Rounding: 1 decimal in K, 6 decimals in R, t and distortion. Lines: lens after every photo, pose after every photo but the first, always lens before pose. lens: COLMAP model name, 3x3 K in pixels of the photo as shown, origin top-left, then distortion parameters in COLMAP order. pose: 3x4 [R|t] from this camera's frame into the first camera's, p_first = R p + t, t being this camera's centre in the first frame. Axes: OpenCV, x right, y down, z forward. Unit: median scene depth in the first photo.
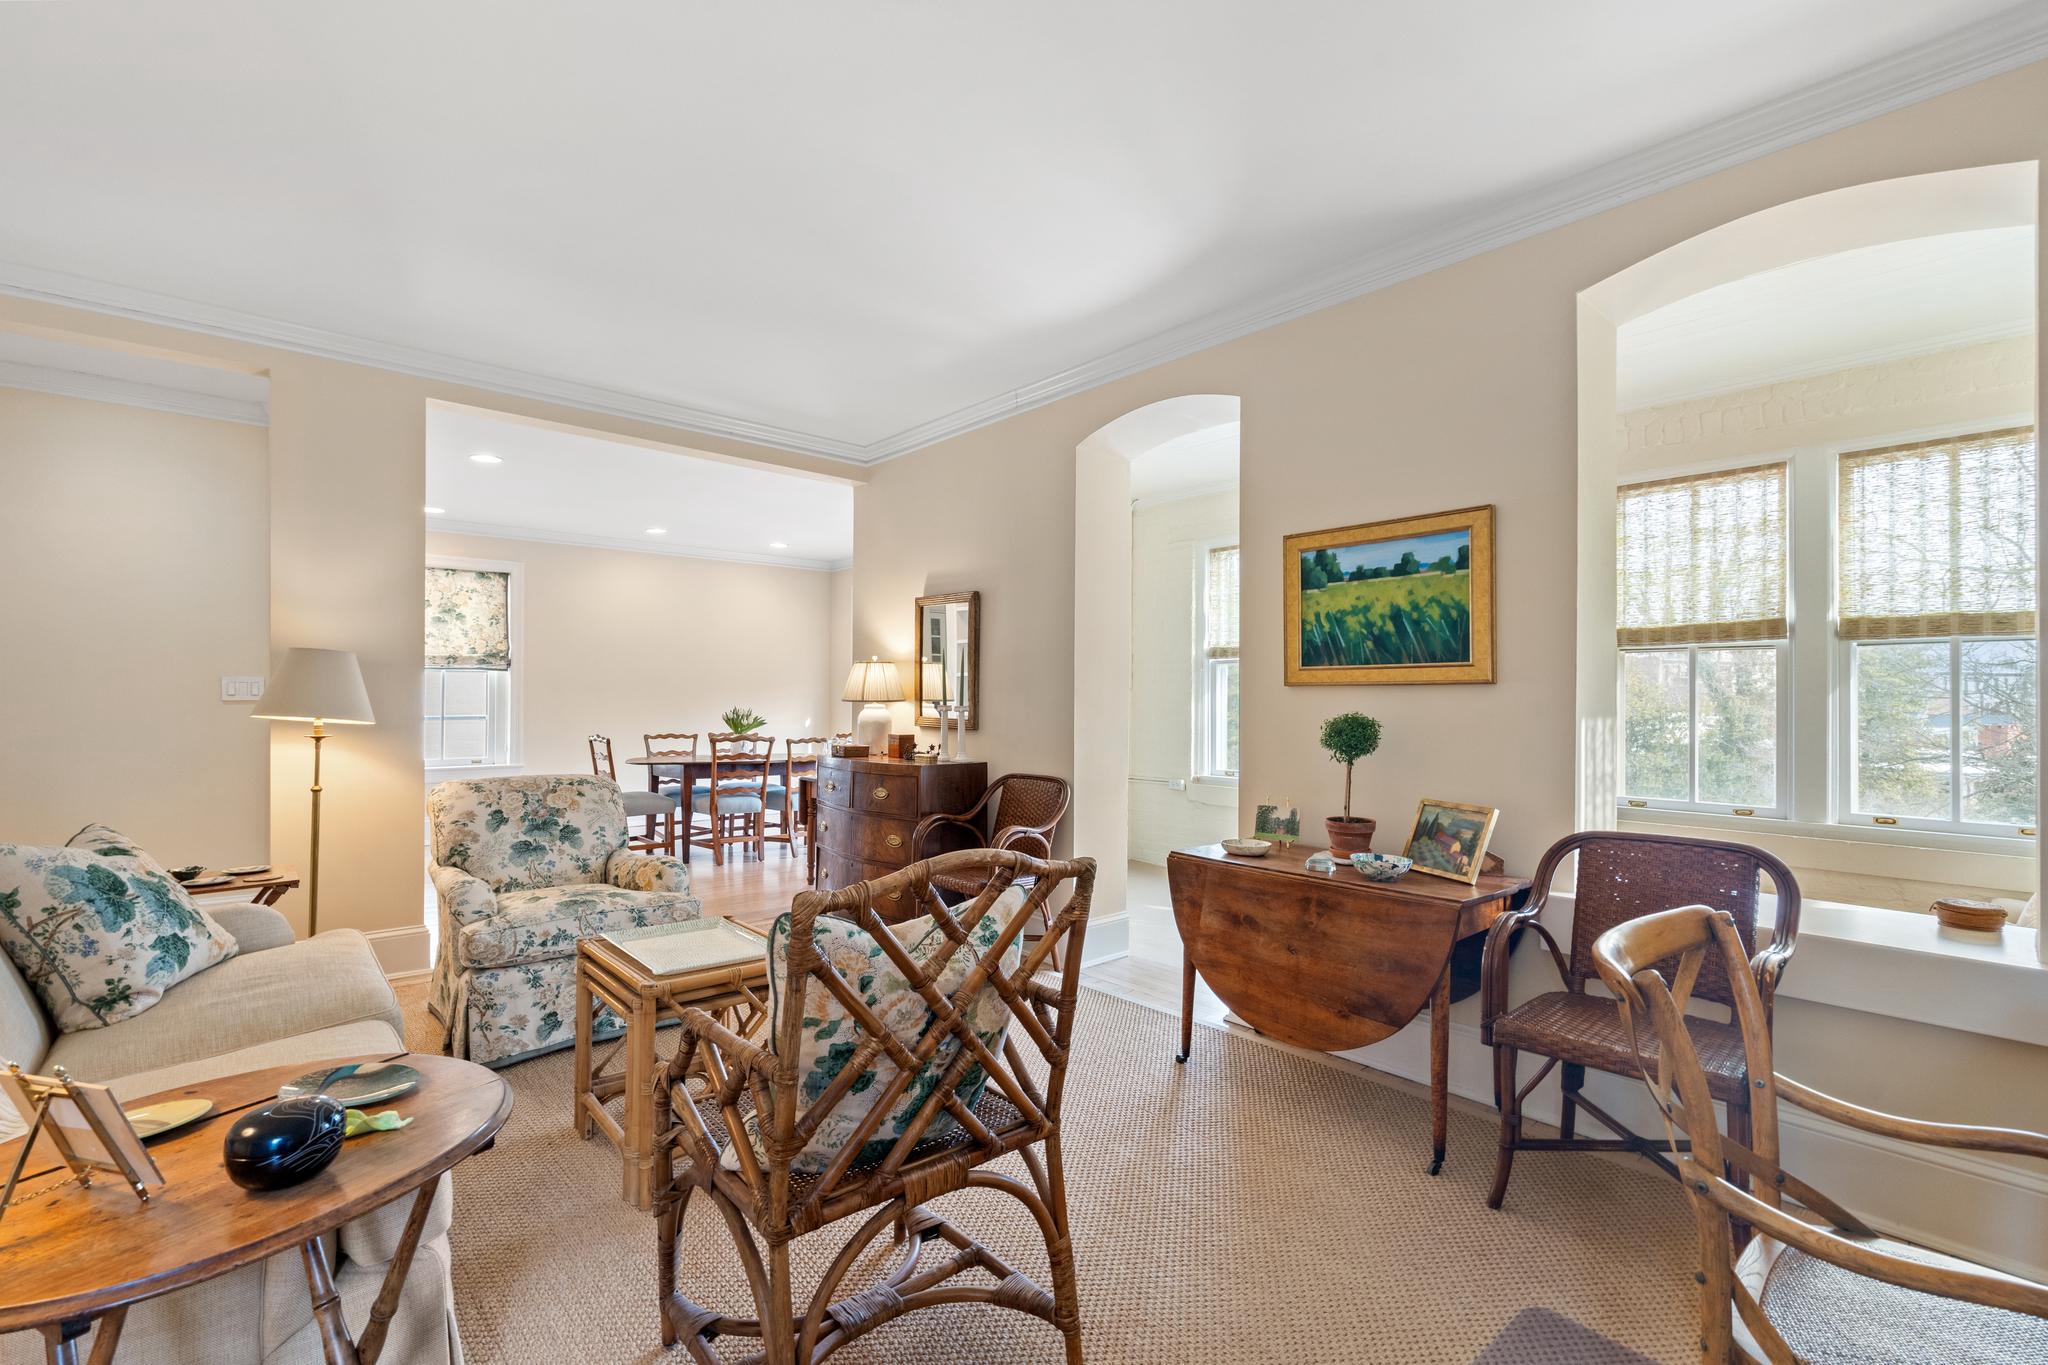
lens RADIAL K [[891.1, 0, 1024.0], [0, 891.1, 682.5], [0, 0, 1]] dist [-0.002113, 0.000283]
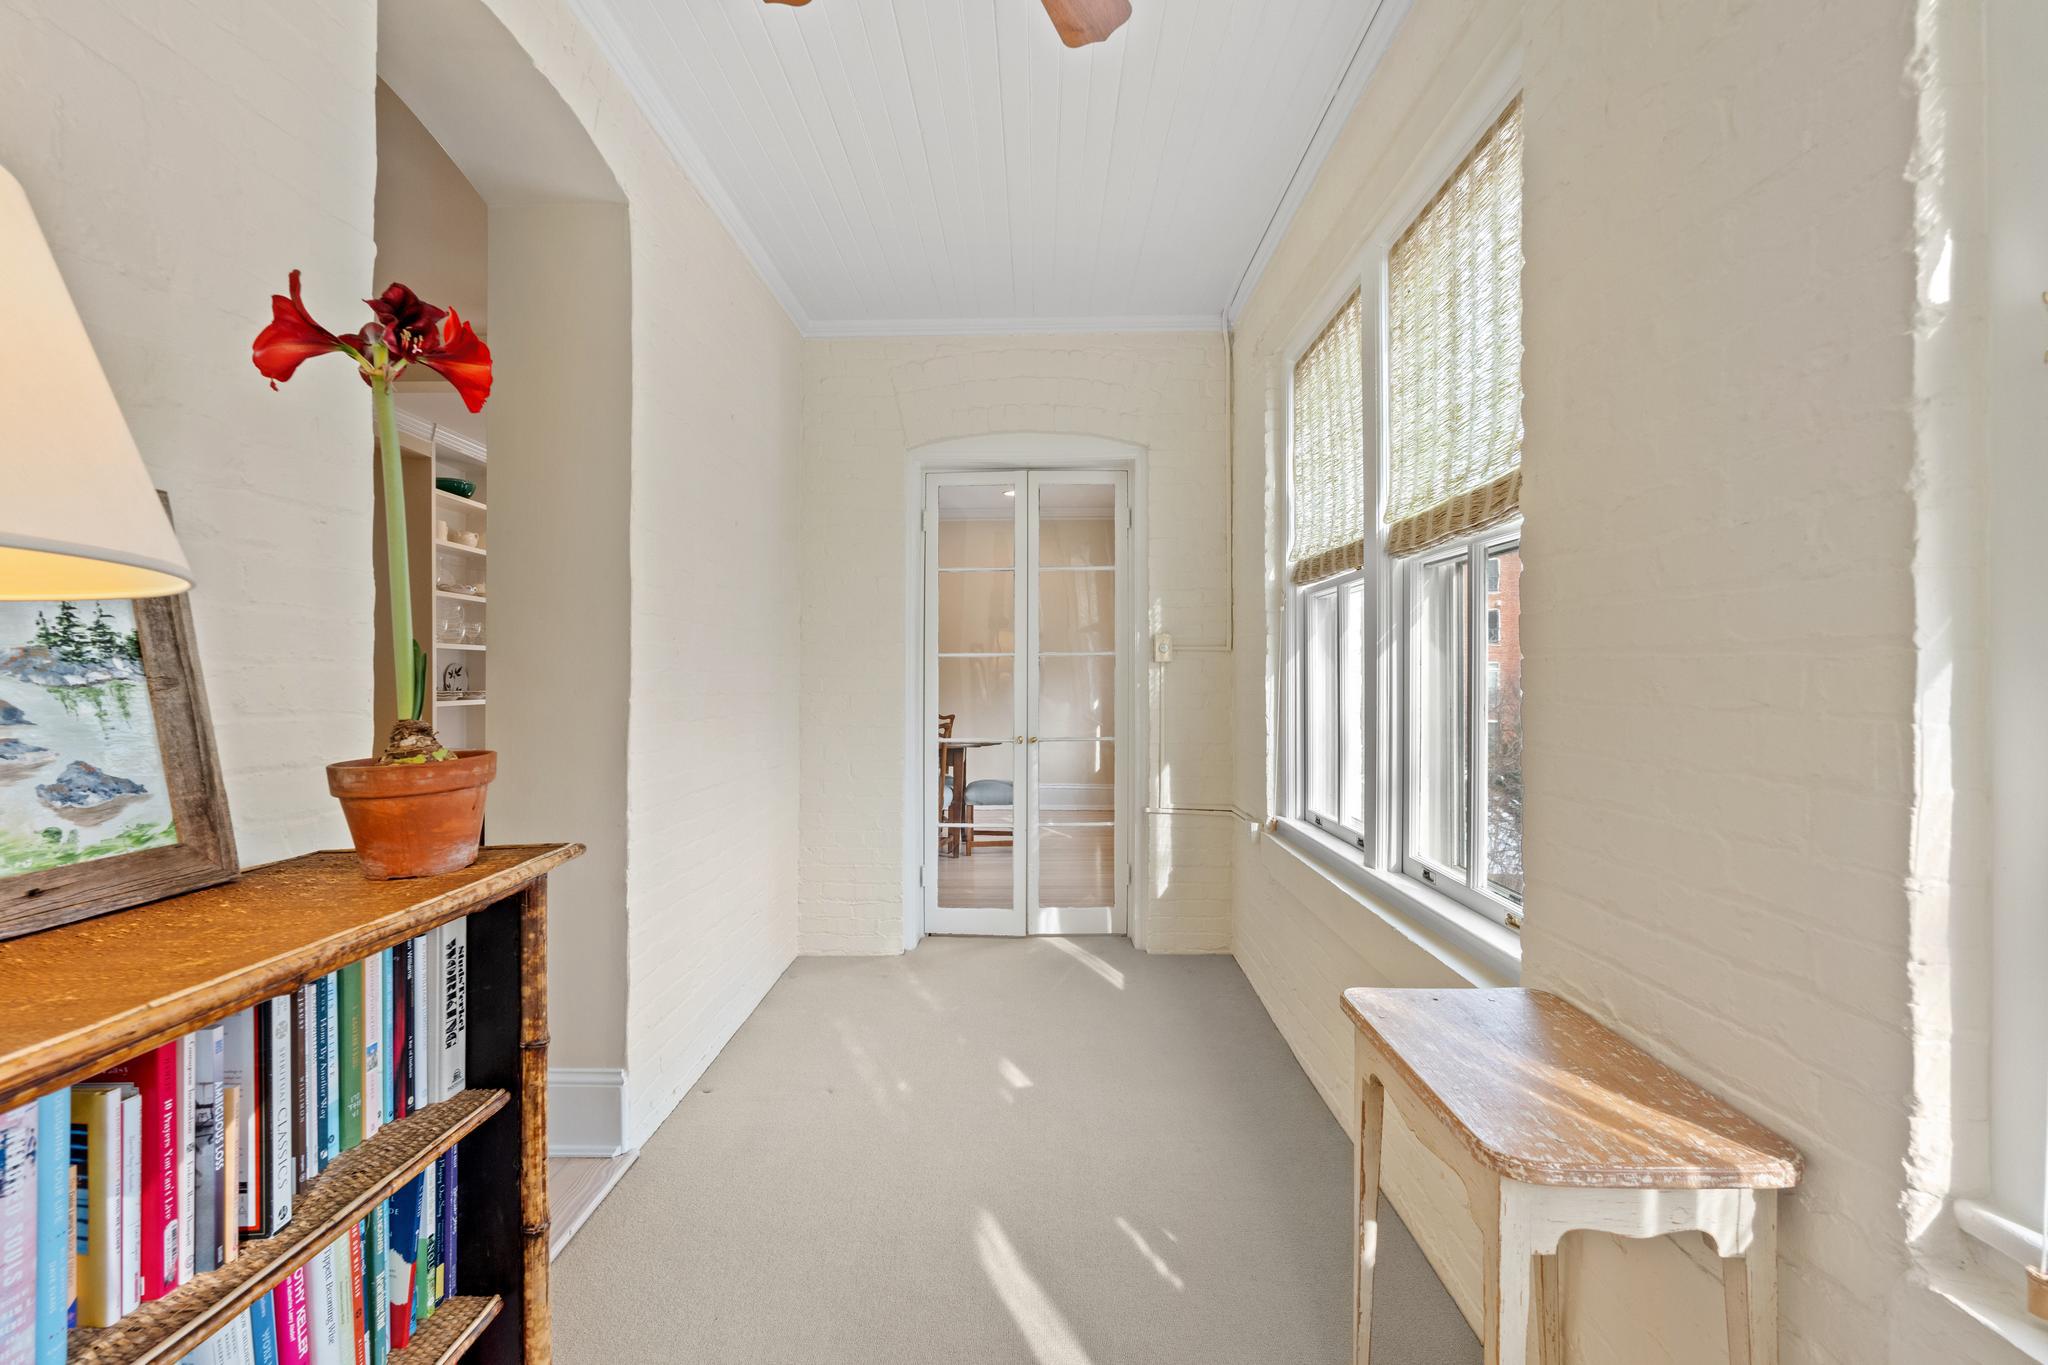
lens RADIAL K [[891.1, 0, 1024.0], [0, 891.1, 682.5], [0, 0, 1]] dist [-0.002113, 0.000283]
pose [[0.731607, -0.002810, -0.681721, 0.622687], [0.013926, 0.999844, 0.010824, 0.026833], [0.681584, -0.017412, 0.731532, 0.752641]]
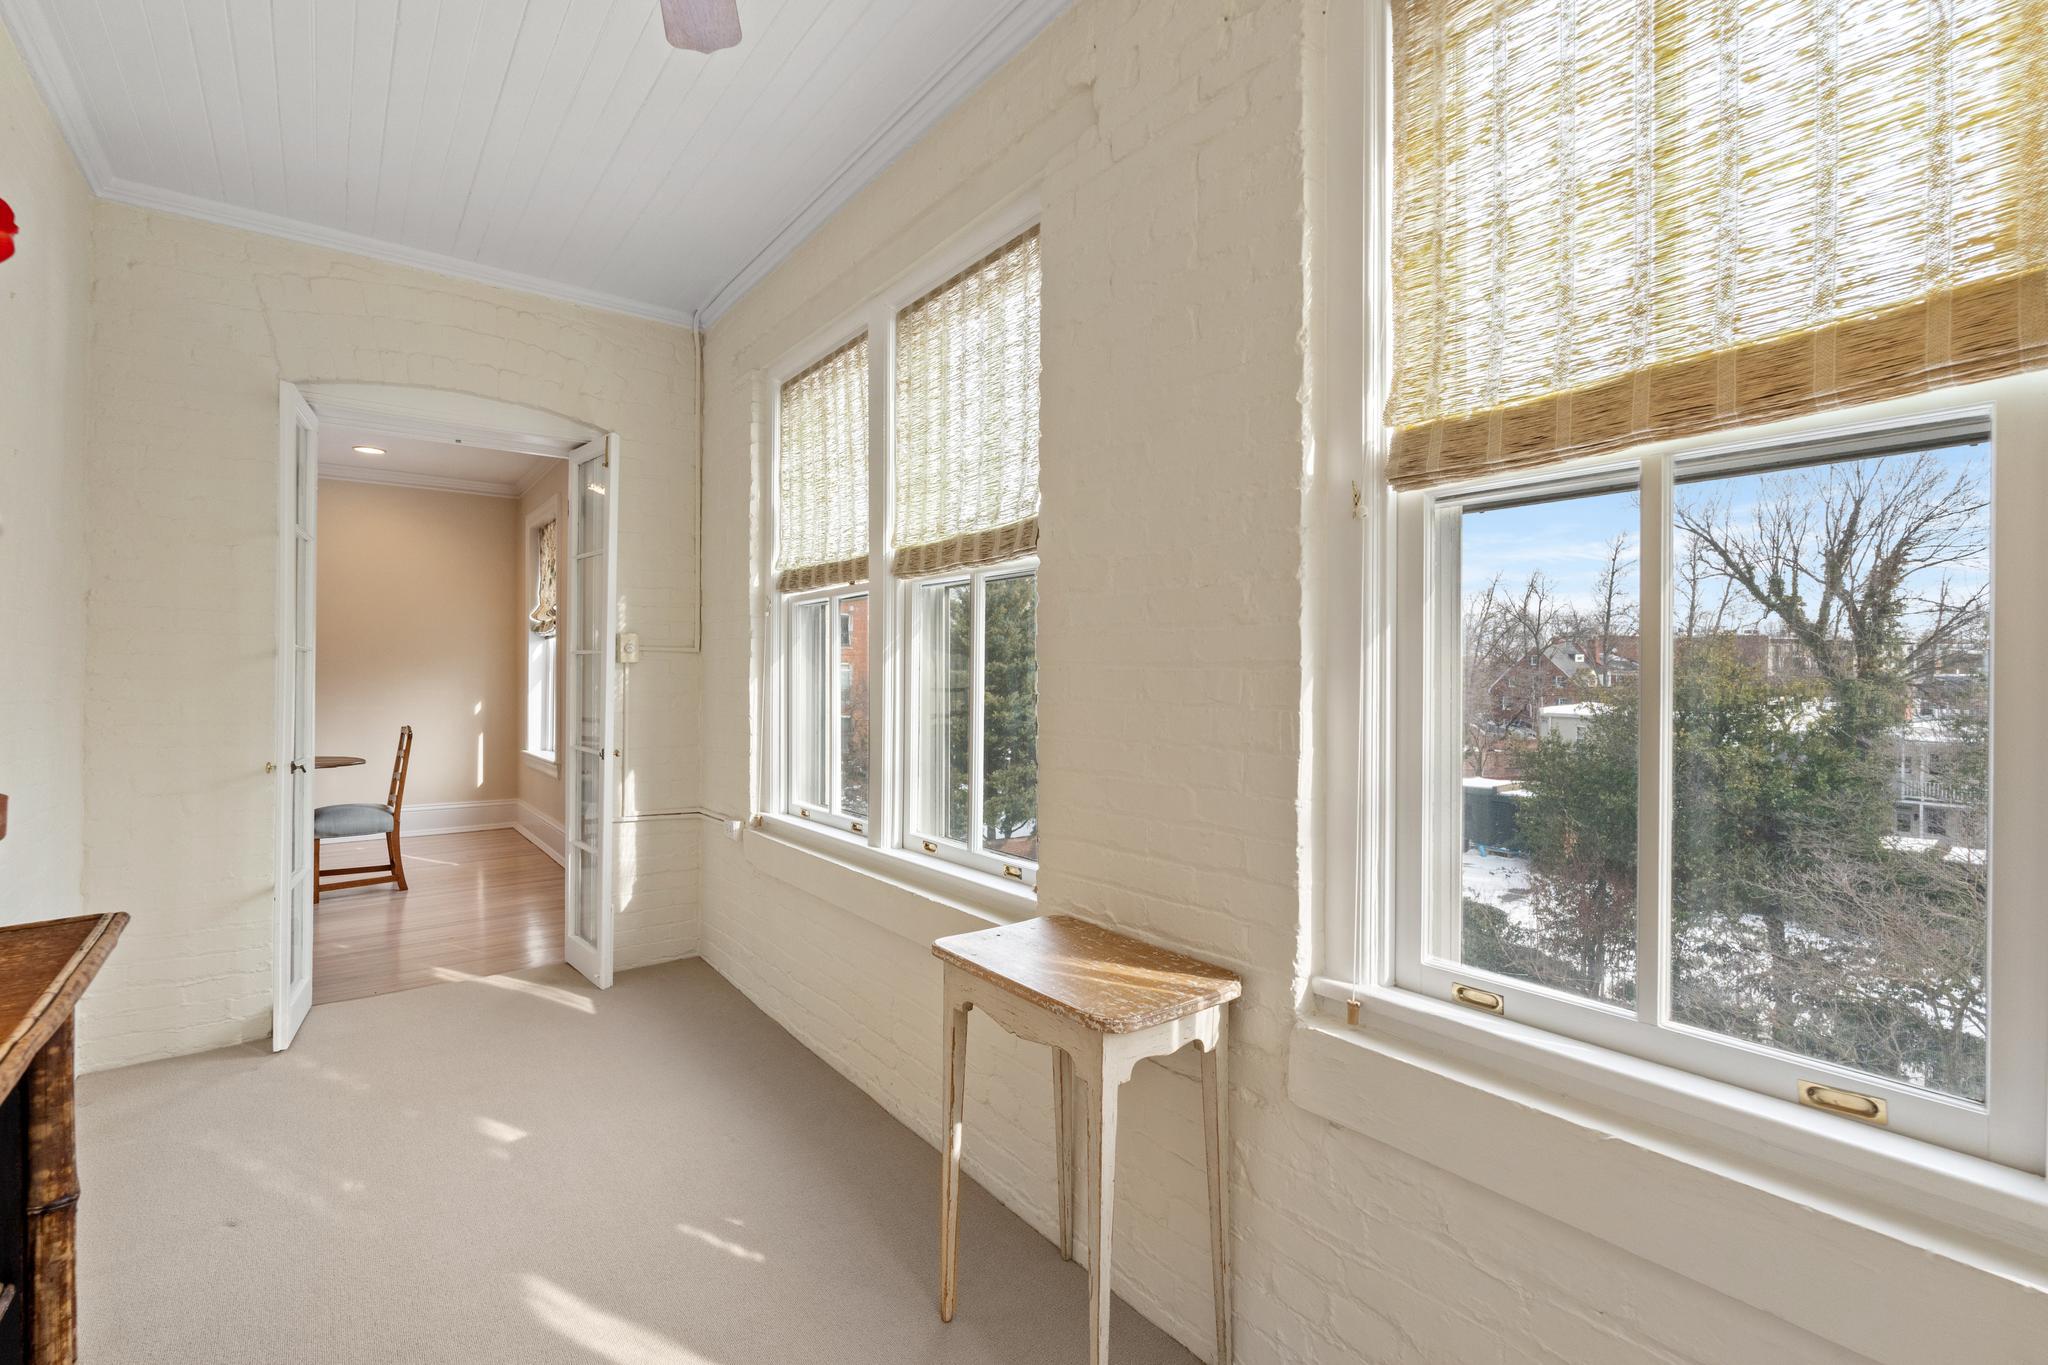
lens RADIAL K [[891.1, 0, 1024.0], [0, 891.1, 682.5], [0, 0, 1]] dist [-0.002113, 0.000283]
pose [[0.996918, -0.002053, -0.078419, 0.560625], [0.003401, 0.999849, 0.017064, 0.023752], [0.078372, -0.017278, 0.996774, 0.685649]]
